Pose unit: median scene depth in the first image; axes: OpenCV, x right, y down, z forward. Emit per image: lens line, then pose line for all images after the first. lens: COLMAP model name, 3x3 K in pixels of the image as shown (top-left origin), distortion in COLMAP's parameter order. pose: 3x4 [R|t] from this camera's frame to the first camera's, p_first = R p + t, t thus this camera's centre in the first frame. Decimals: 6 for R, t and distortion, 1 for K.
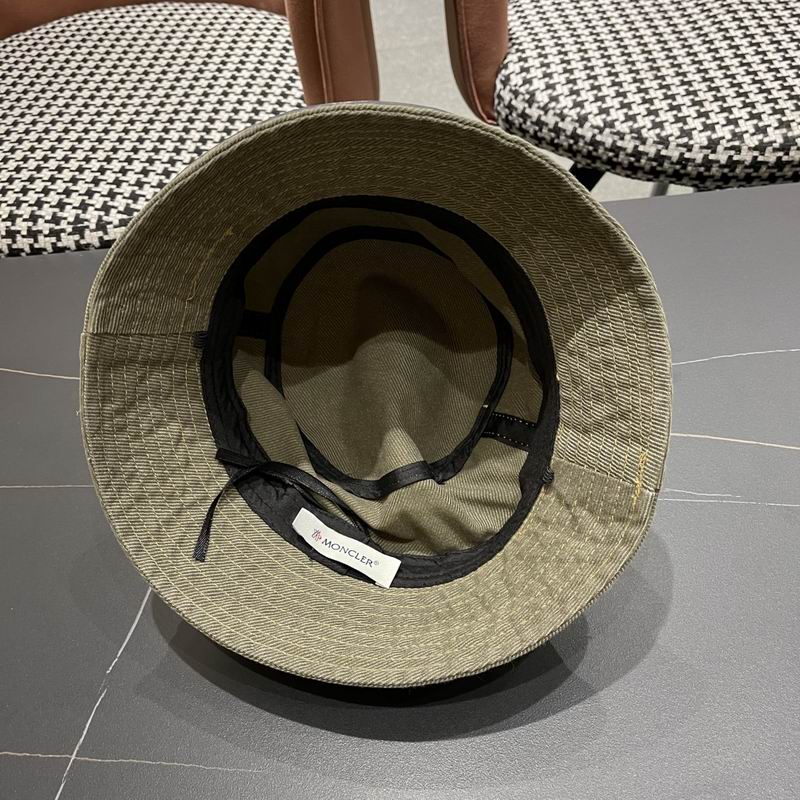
lens RADIAL K [[850.2, 0, 396.8], [0, 850.2, 400.3], [0, 0, 1]] dist [0.011468, 0.000000]
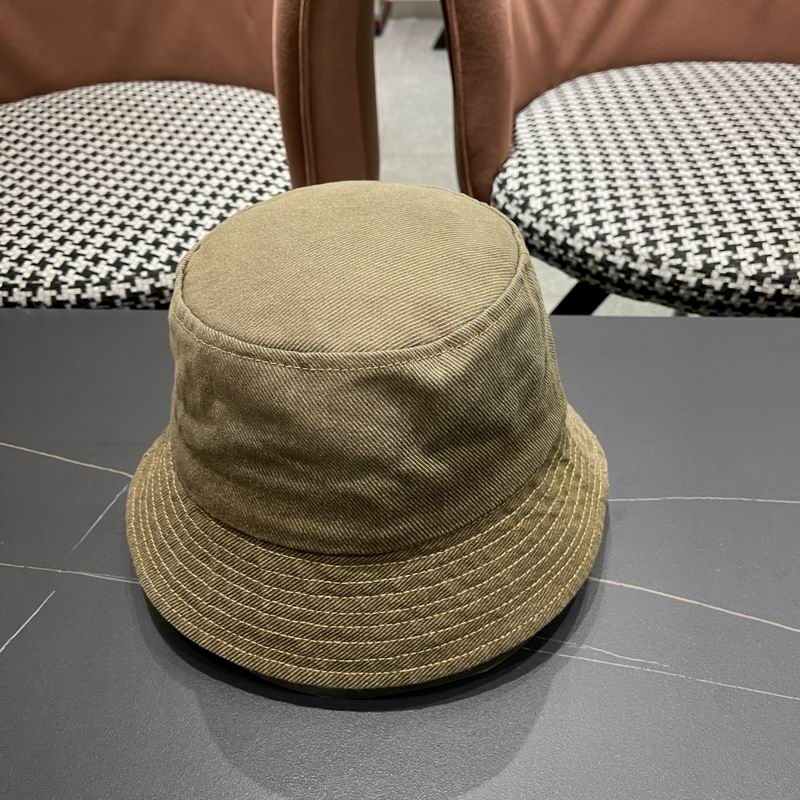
lens RADIAL K [[850.2, 0, 396.1], [0, 850.2, 402.3], [0, 0, 1]] dist [0.011468, 0.000000]
pose [[0.992095, 0.111858, -0.056873, 0.098793], [-0.117616, 0.986868, -0.110712, -0.012721], [0.043742, 0.116527, 0.992224, 0.075695]]
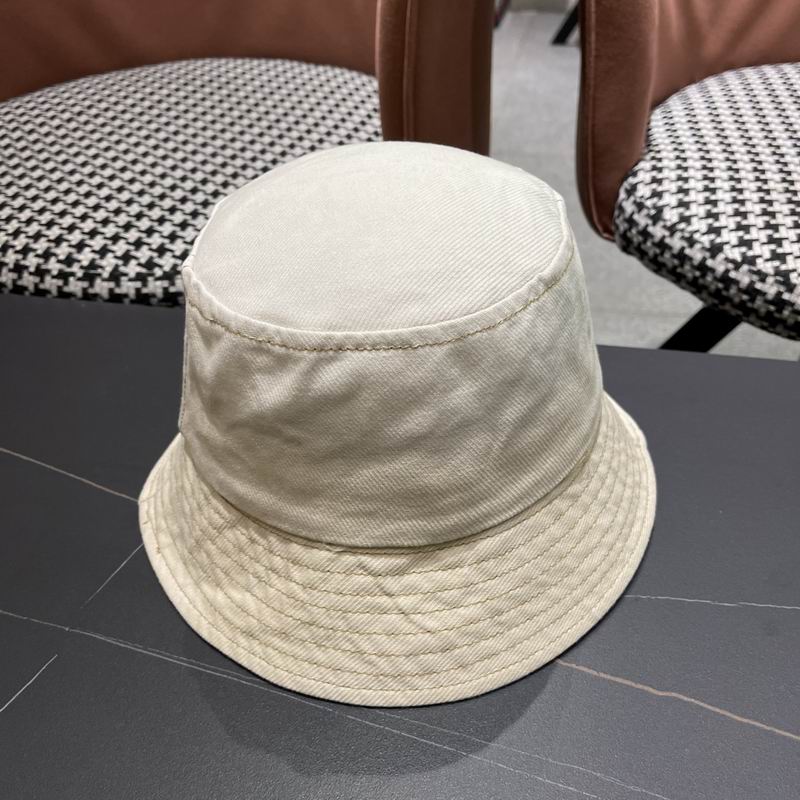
lens RADIAL K [[850.2, 0, 402.1], [0, 850.2, 405.5], [0, 0, 1]] dist [0.011468, 0.000000]
pose [[0.970769, 0.188850, -0.148130, 0.080627], [-0.203353, 0.974992, -0.089659, -0.057771], [0.127493, 0.117161, 0.984895, 0.200880]]
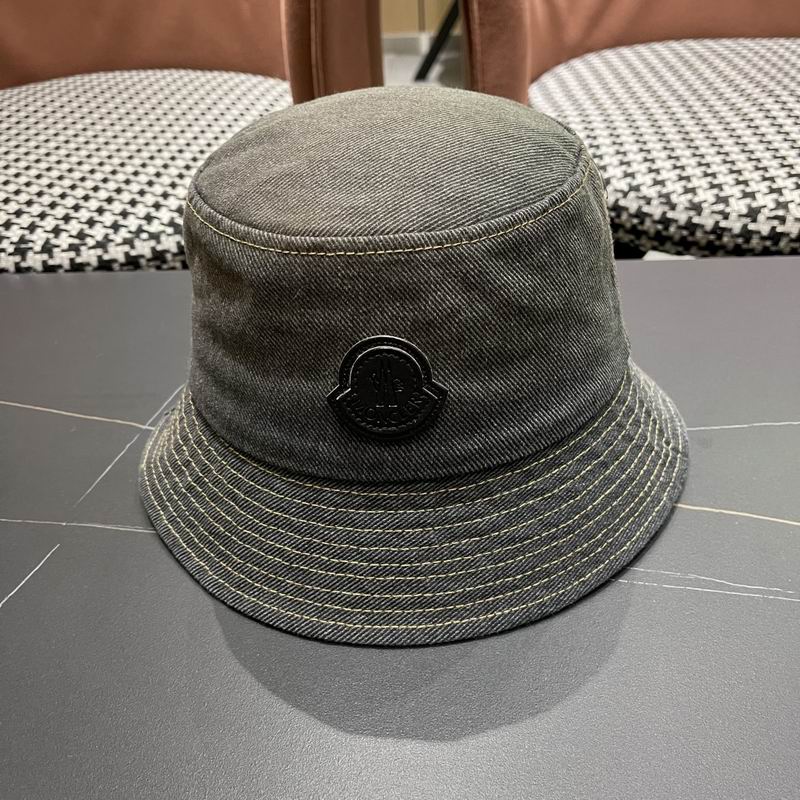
lens RADIAL K [[850.2, 0, 399.6], [0, 850.2, 402.6], [0, 0, 1]] dist [0.011468, 0.000000]
pose [[0.996296, 0.079565, -0.032626, 0.052849], [-0.084114, 0.980563, -0.177262, 0.072245], [0.017887, 0.179349, 0.983623, 0.165768]]
